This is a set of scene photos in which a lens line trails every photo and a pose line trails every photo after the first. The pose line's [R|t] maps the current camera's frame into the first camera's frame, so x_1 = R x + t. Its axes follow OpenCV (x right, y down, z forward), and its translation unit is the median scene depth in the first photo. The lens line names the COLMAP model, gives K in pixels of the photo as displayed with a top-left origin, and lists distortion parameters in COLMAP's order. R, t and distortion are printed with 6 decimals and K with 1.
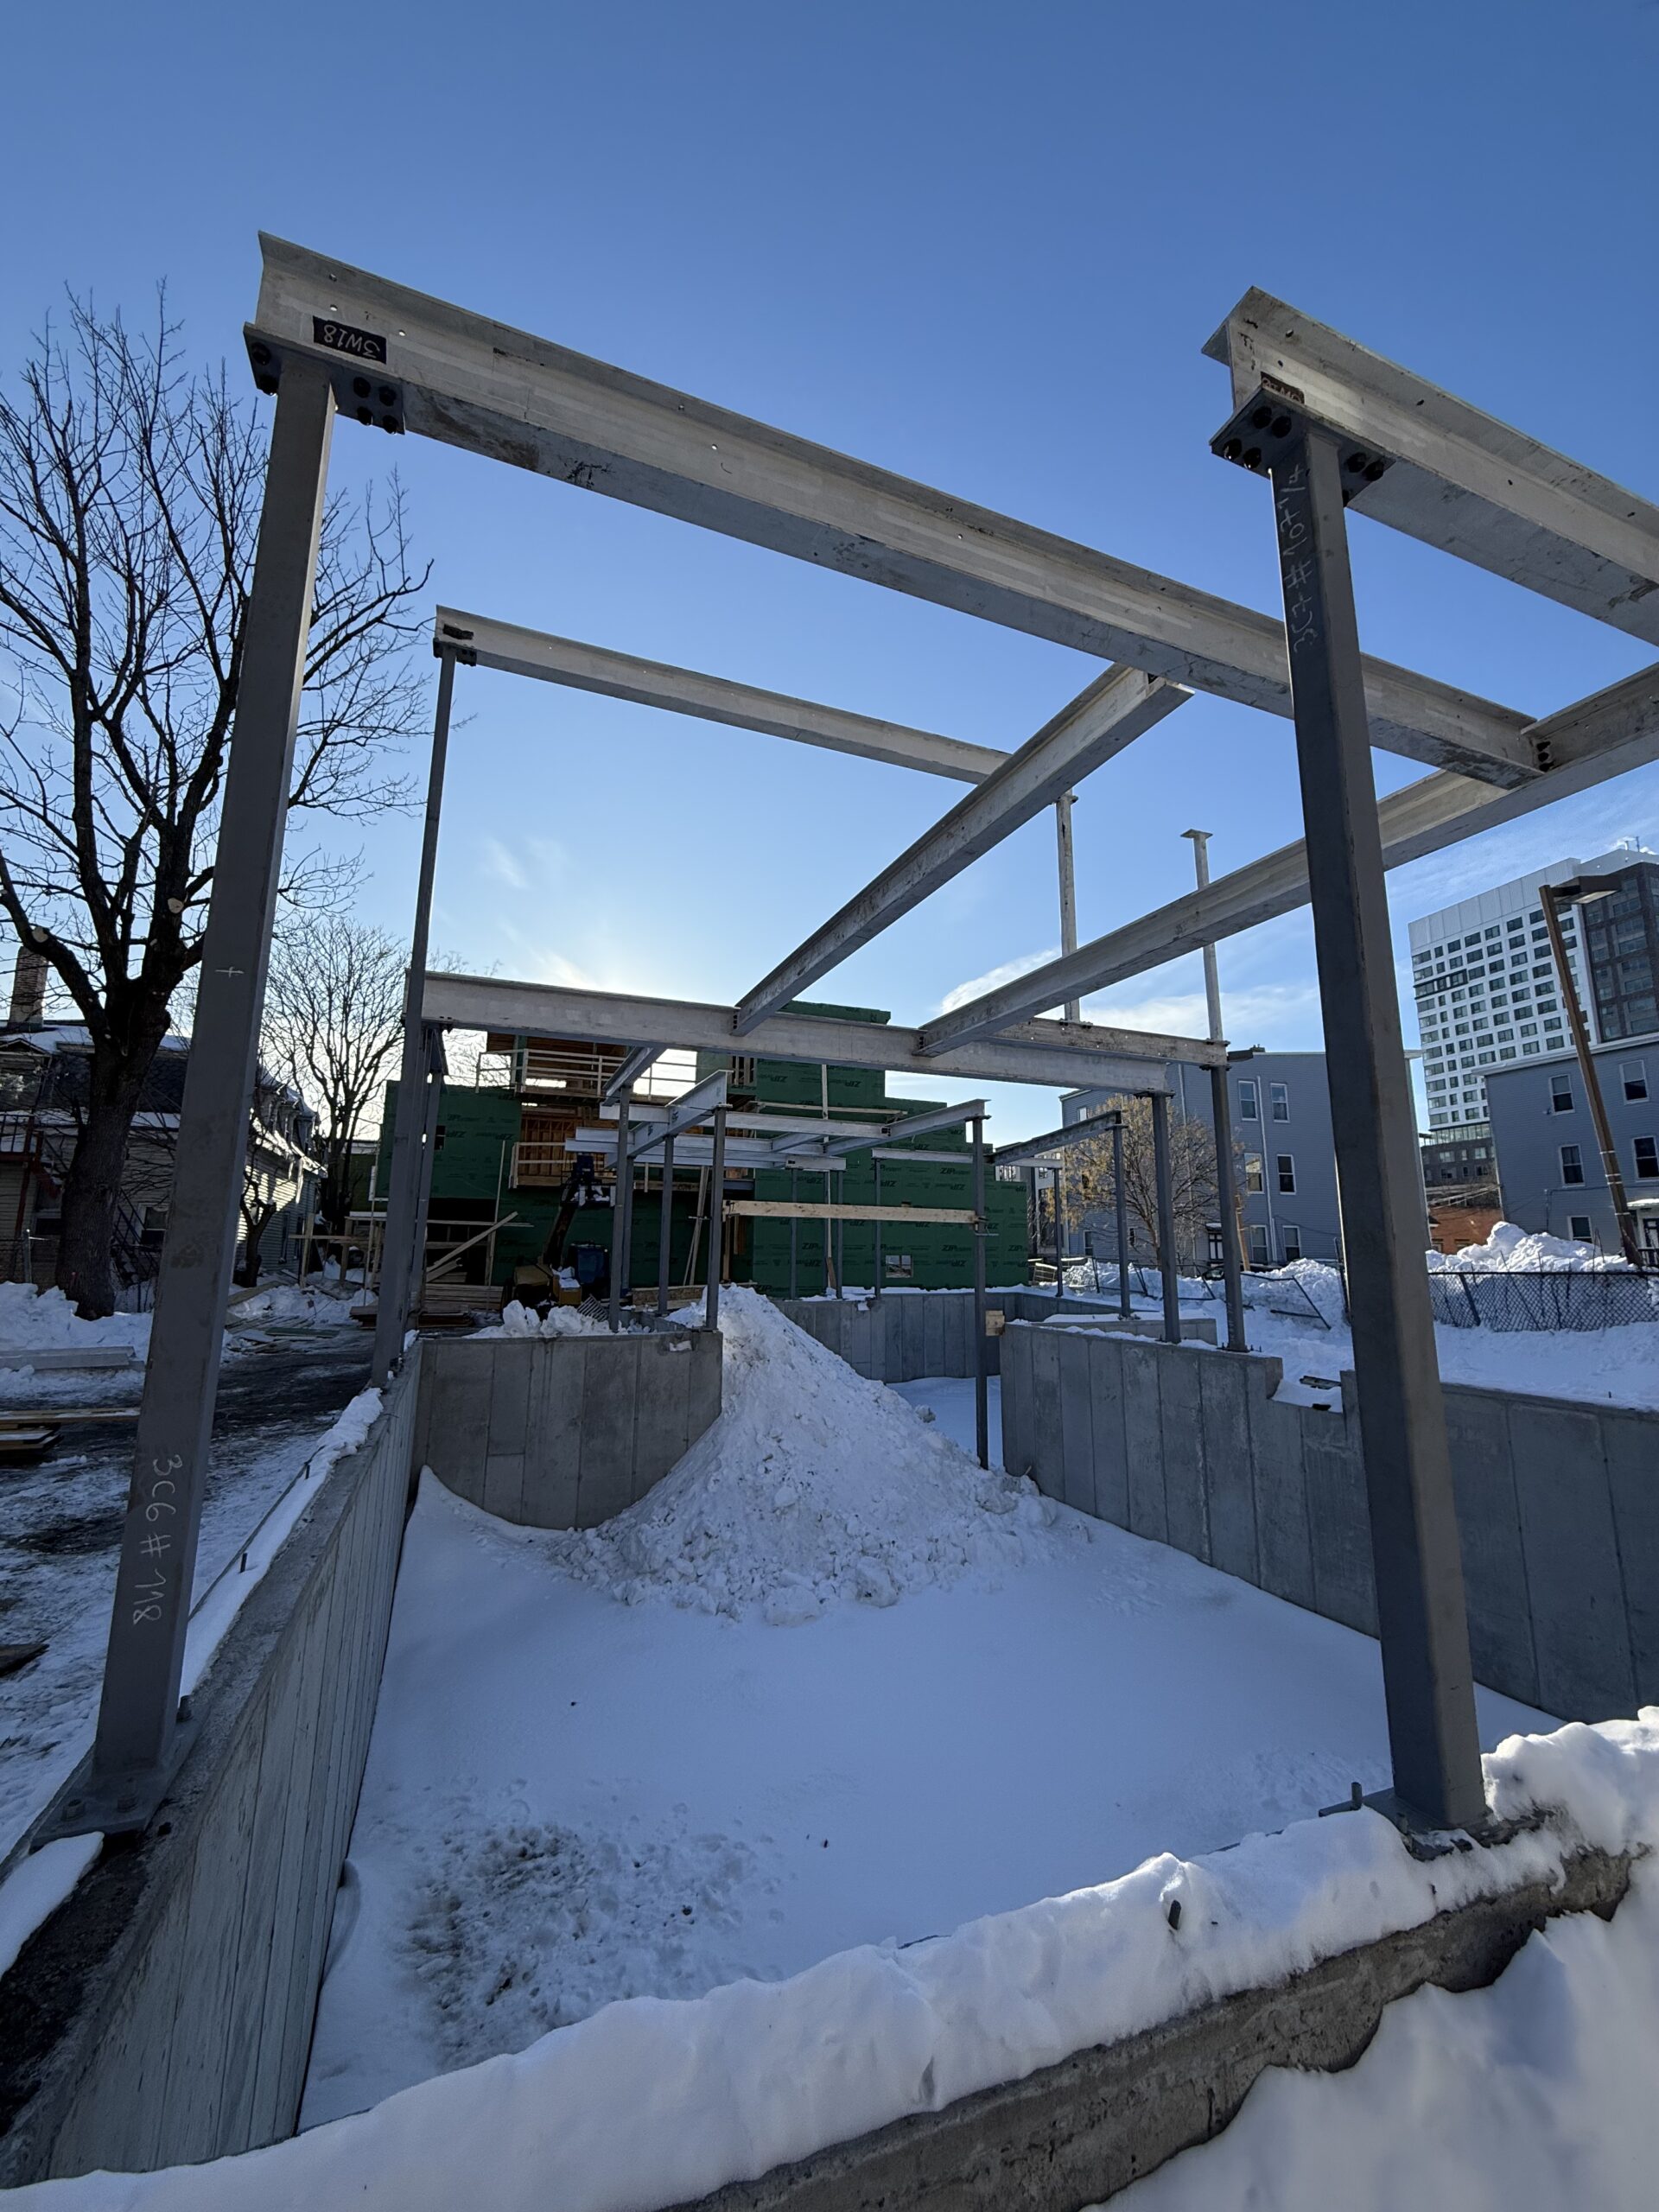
lens RADIAL K [[877.2, 0, 825.7], [0, 877.2, 1098.5], [0, 0, 1]] dist [0.000159, 0.000123]
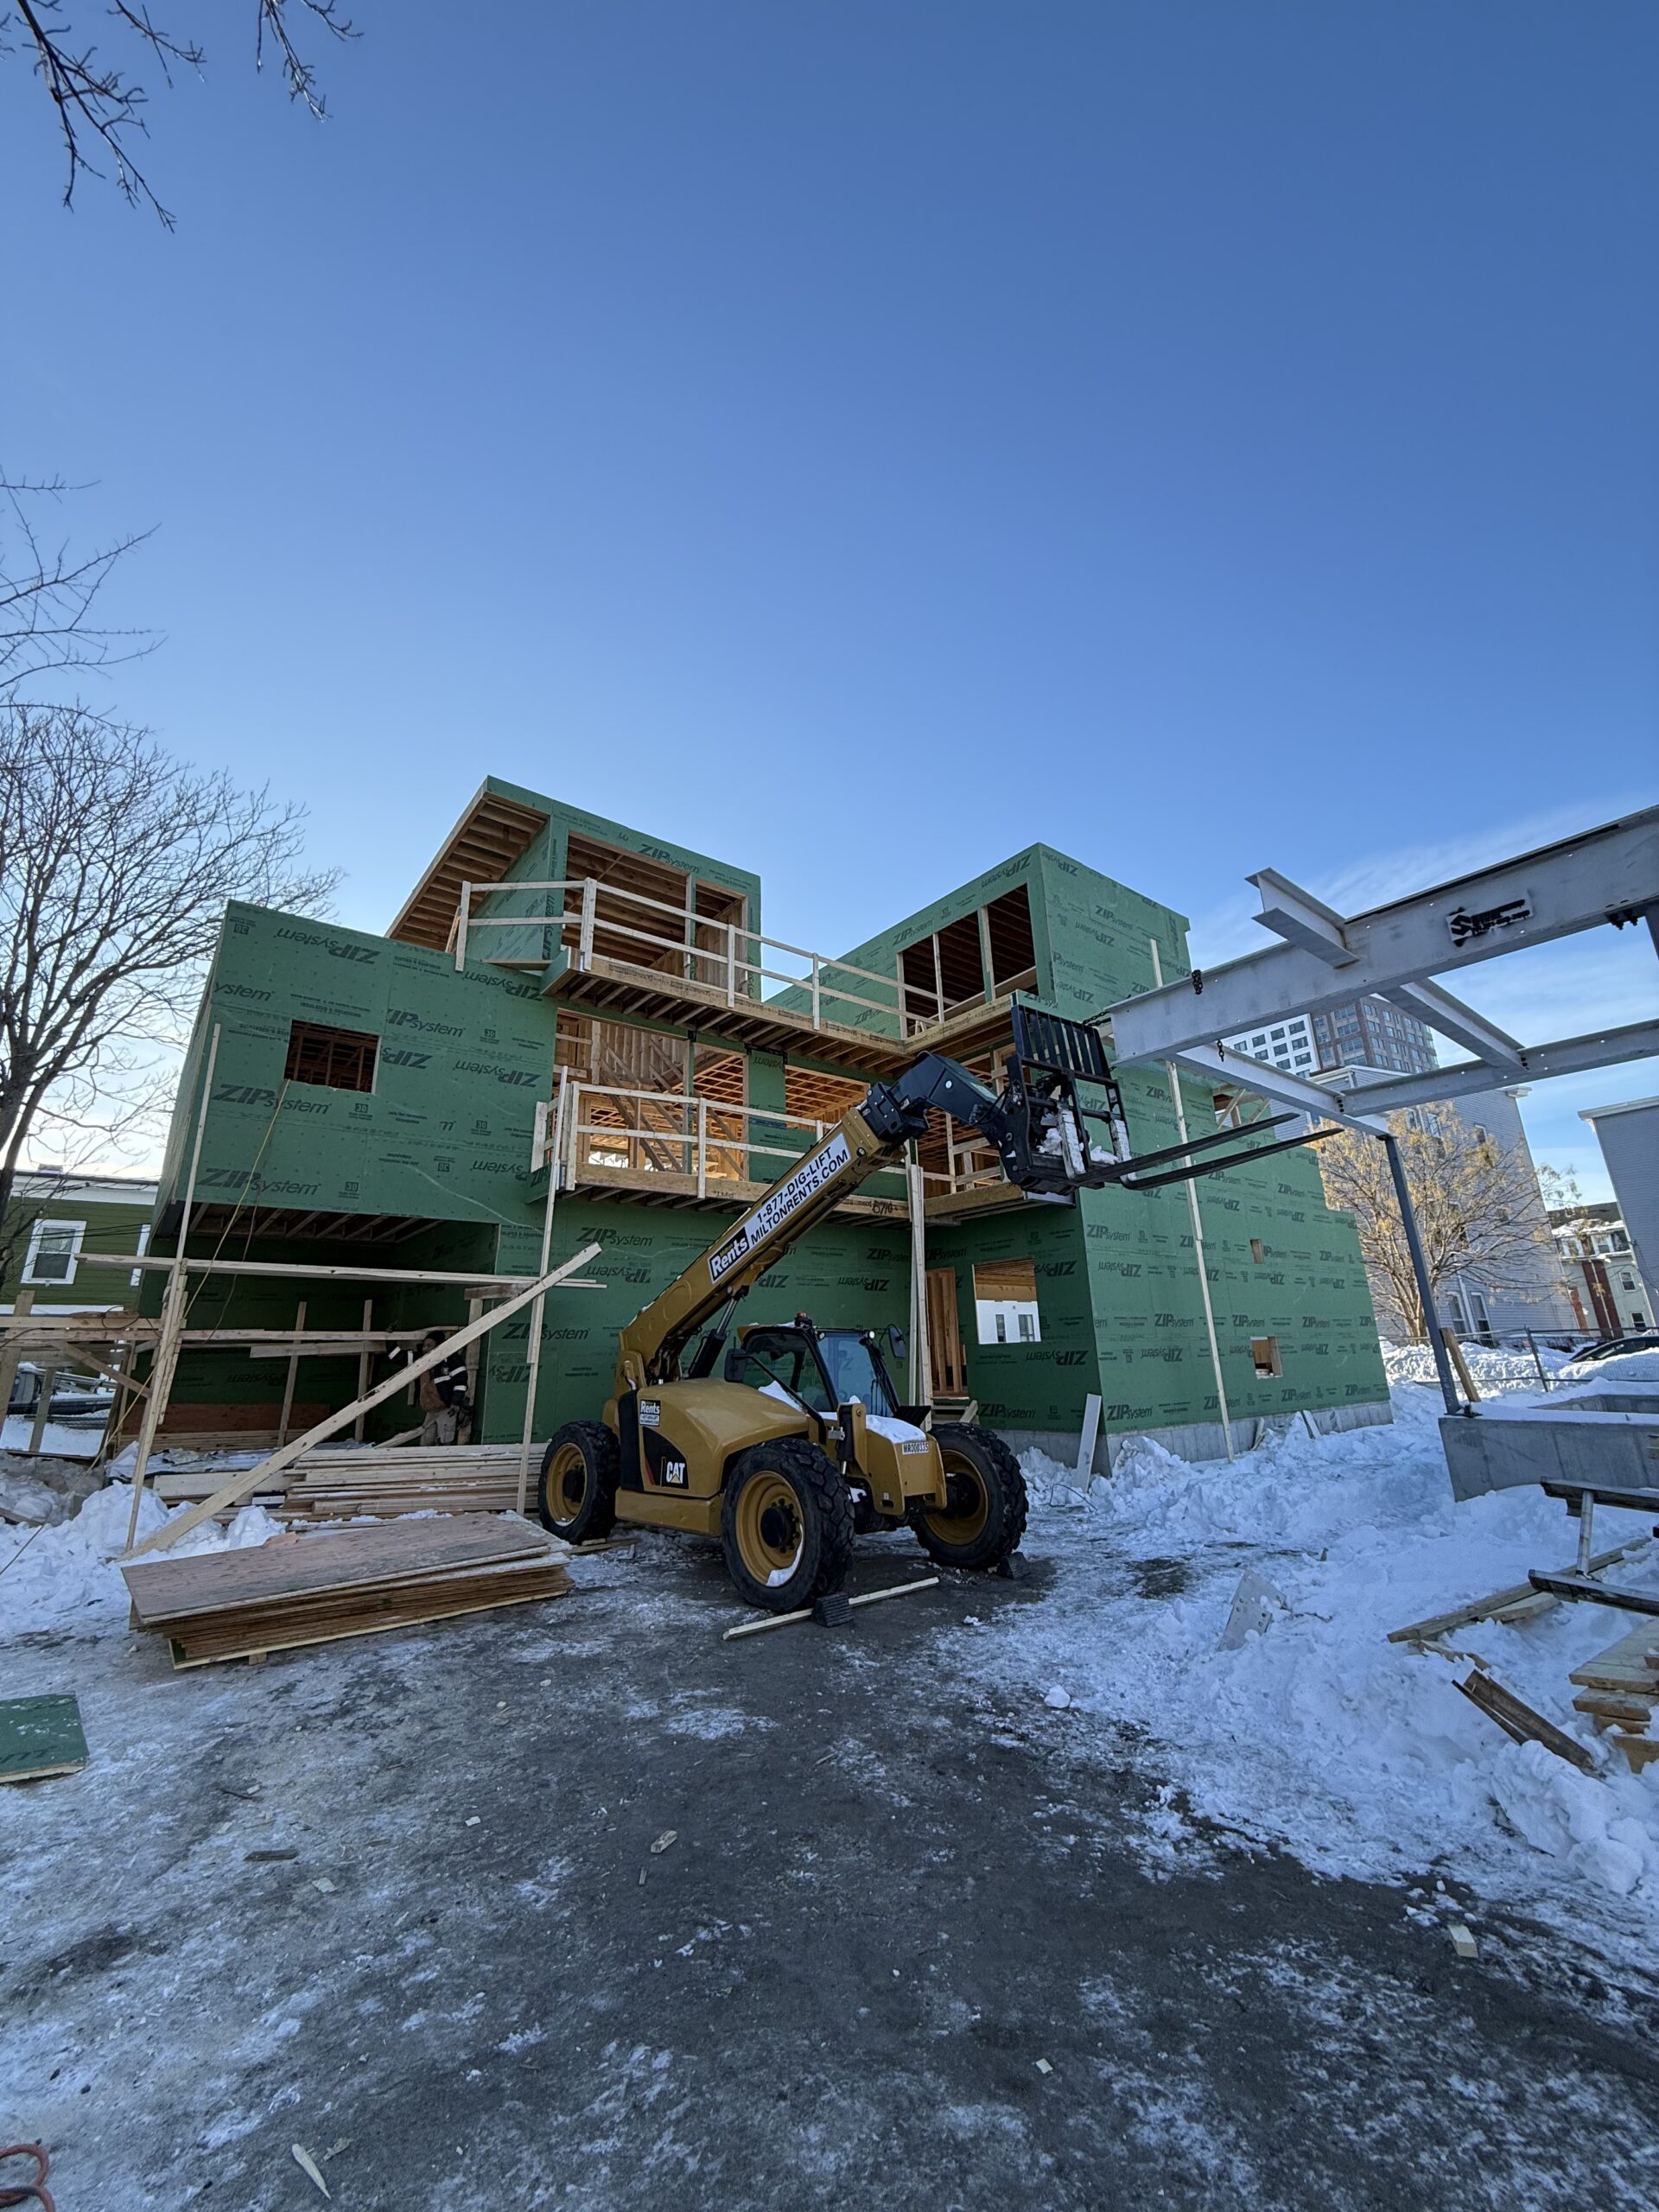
lens RADIAL K [[877.2, 0, 819.1], [0, 877.2, 1096.6], [0, 0, 1]] dist [0.000159, 0.000123]
pose [[0.959205, 0.050771, 0.278116, -0.067353], [-0.017609, 0.992562, -0.120464, 0.019714], [-0.282163, 0.110652, 0.952964, 0.108965]]
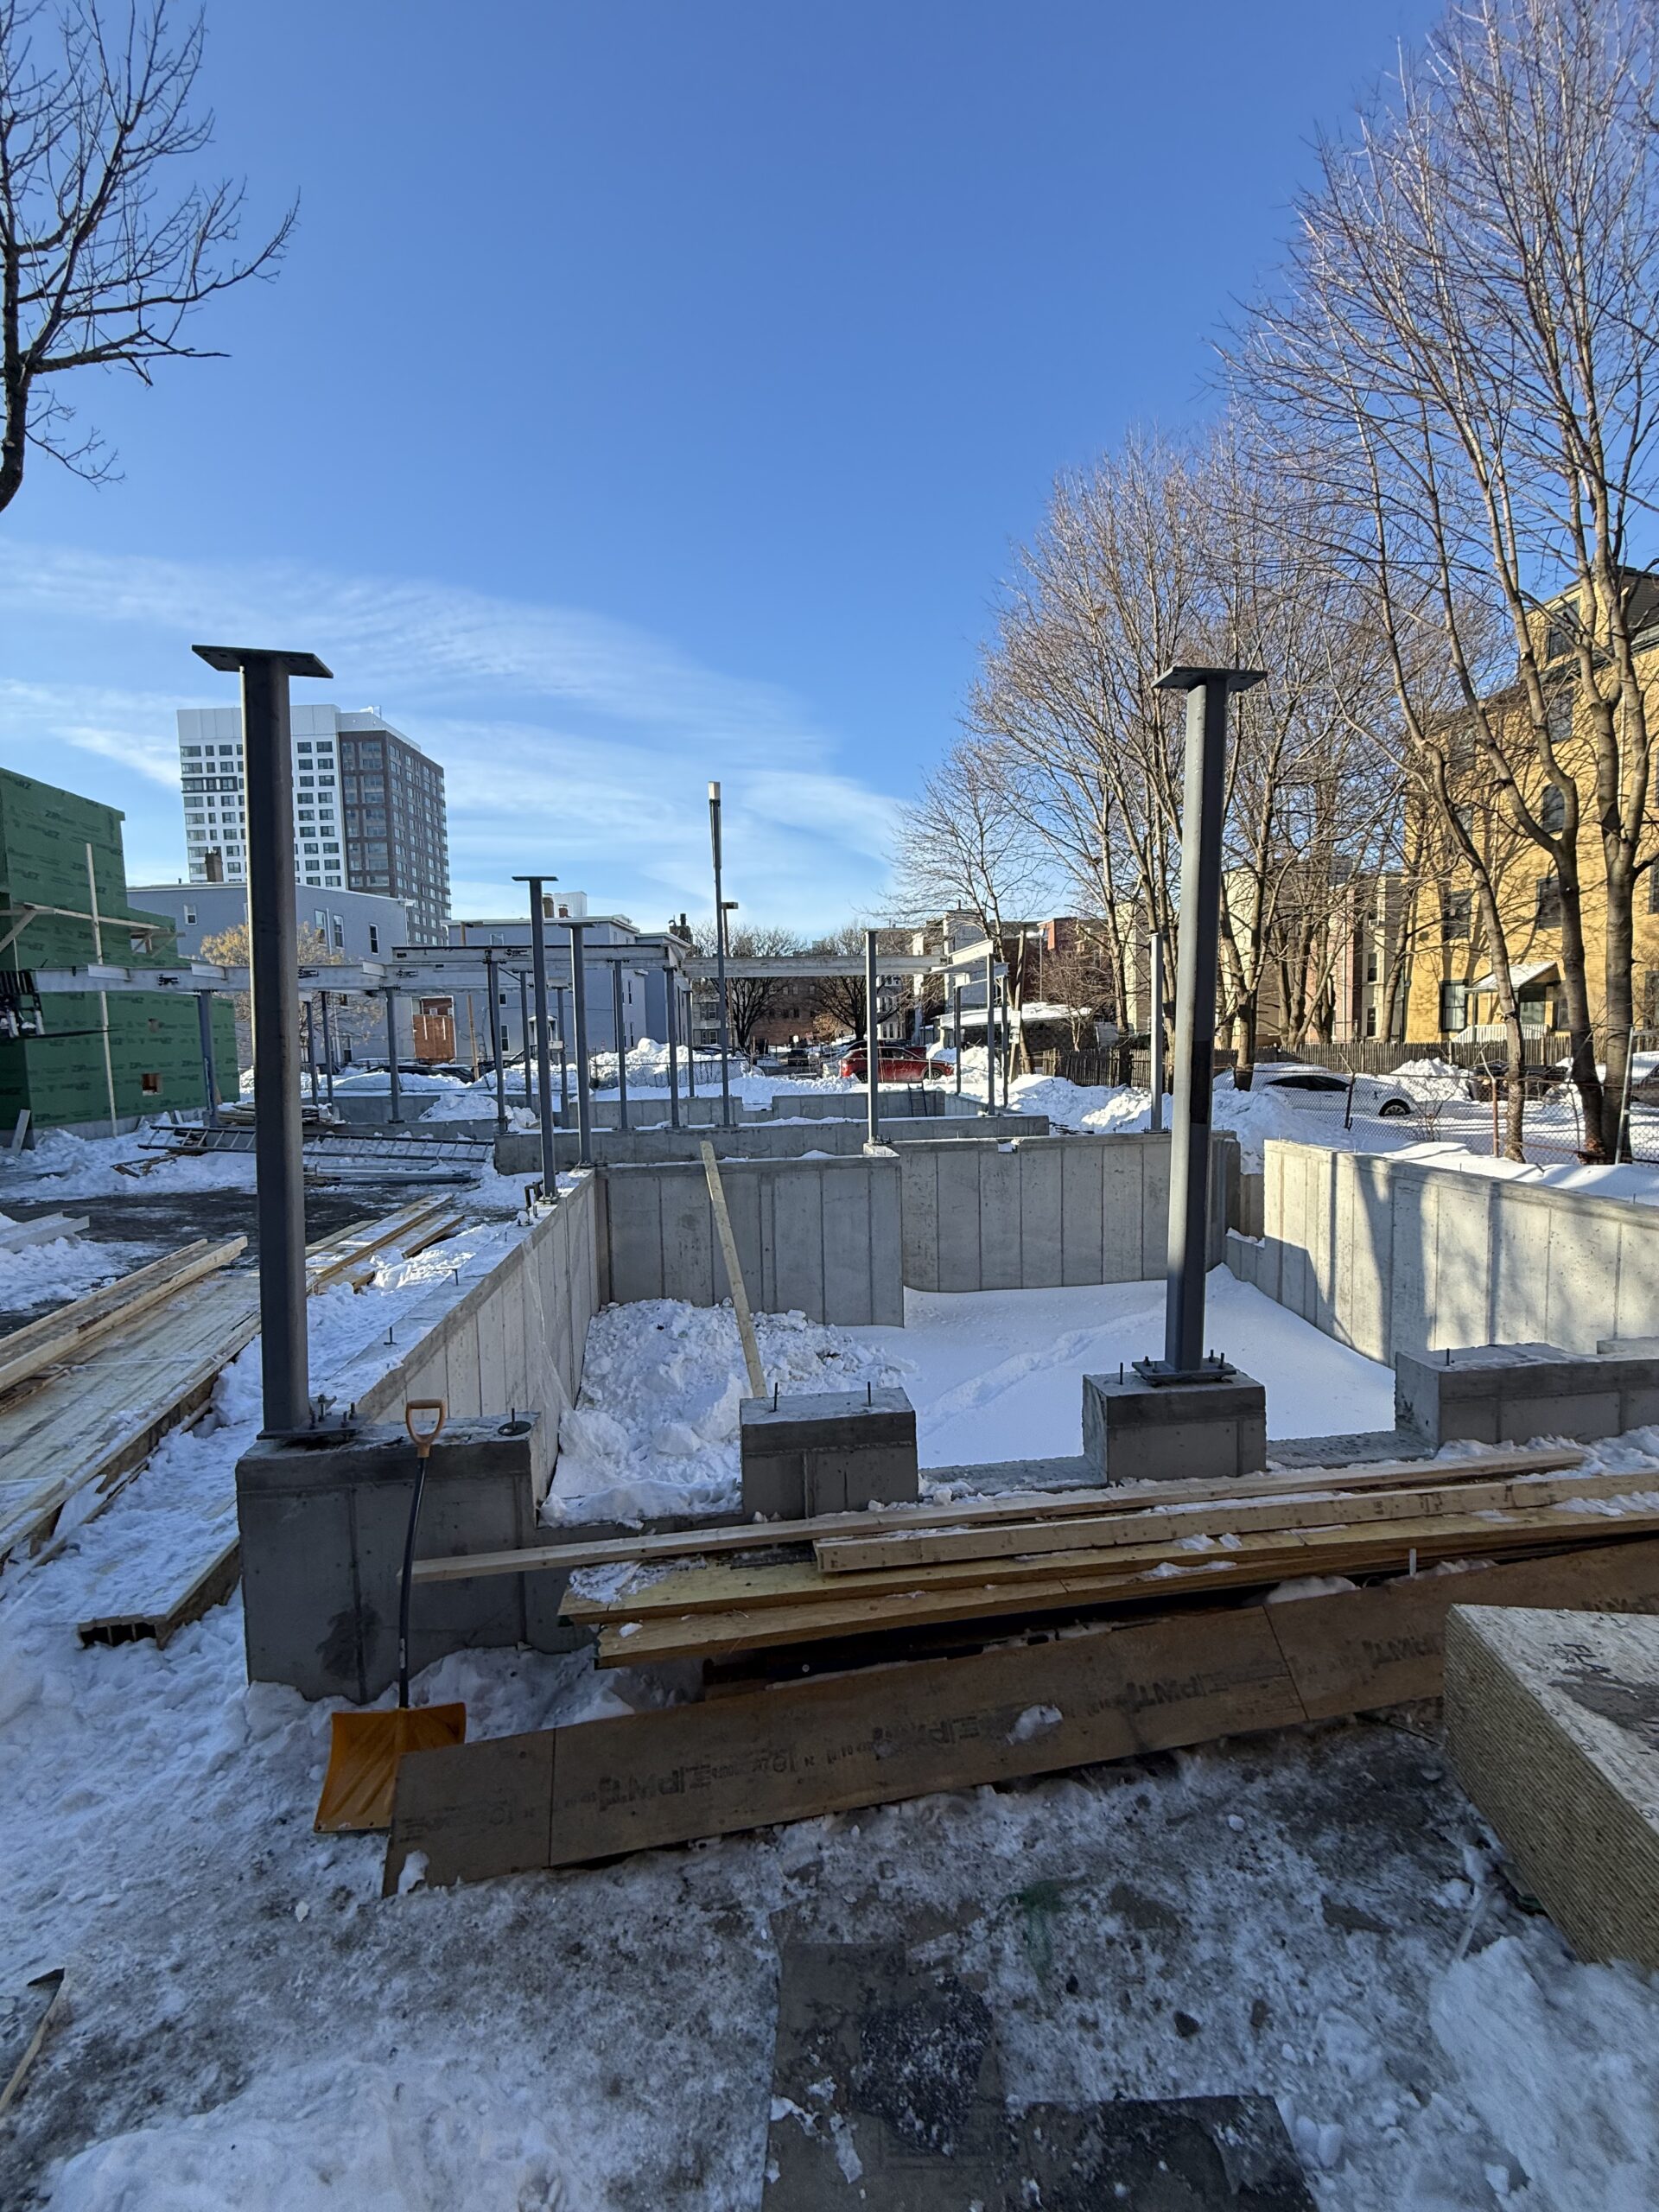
lens RADIAL K [[877.2, 0, 830.9], [0, 877.2, 1100.0], [0, 0, 1]] dist [0.000159, 0.000123]
pose [[0.265153, -0.084446, 0.960501, -0.130997], [-0.144819, 0.981369, 0.126259, -0.005454], [-0.953269, -0.172577, 0.247984, 0.006678]]
